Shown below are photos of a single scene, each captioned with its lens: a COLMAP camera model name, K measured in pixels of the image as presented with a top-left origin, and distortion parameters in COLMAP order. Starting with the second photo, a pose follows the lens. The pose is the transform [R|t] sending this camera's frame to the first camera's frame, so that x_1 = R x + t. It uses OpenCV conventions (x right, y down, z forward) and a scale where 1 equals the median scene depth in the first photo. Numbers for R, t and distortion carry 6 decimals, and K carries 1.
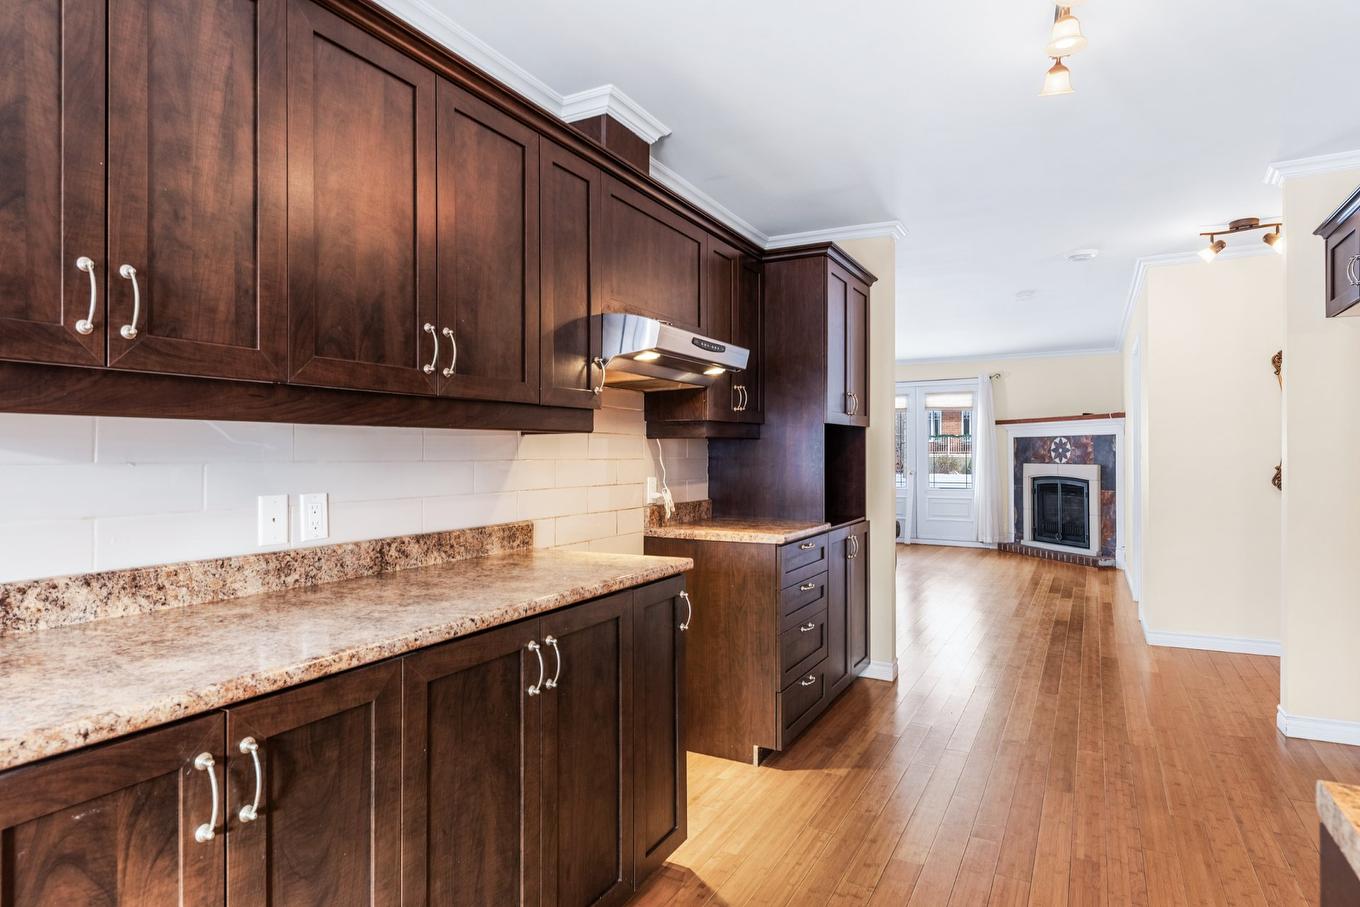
lens RADIAL K [[759.8, 0, 680.0], [0, 759.8, 453.5], [0, 0, 1]] dist [-0.002144, -0.000445]
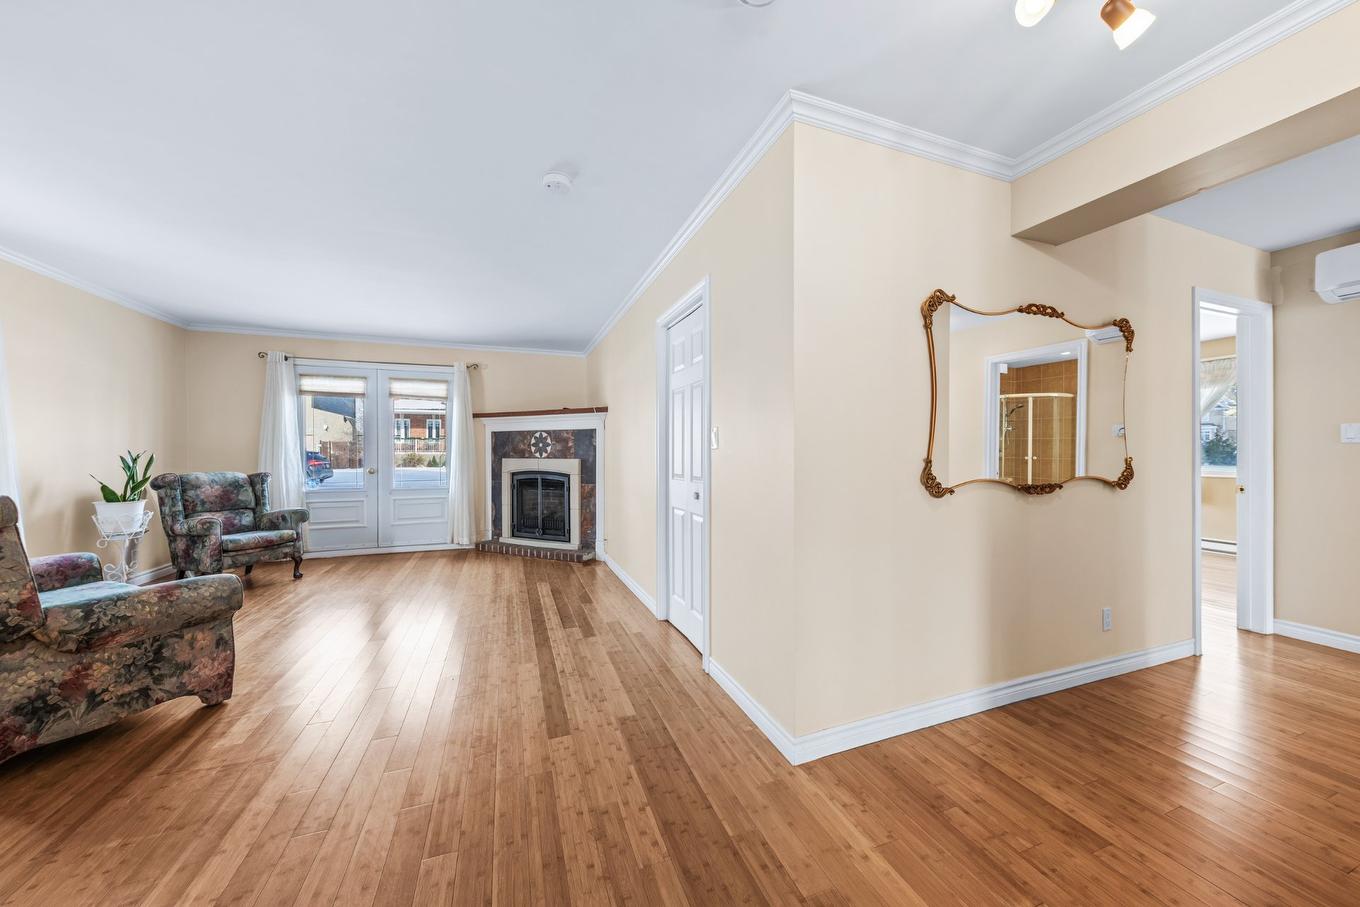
lens RADIAL K [[488.9, 0, 691.9], [0, 488.9, 452.5], [0, 0, 1]] dist [-0.008910, -0.000153]
pose [[0.655970, -0.000370, 0.754787, 0.385437], [-0.000355, 1.000000, 0.000799, 0.013869], [-0.754787, -0.000792, 0.655969, 1.120568]]
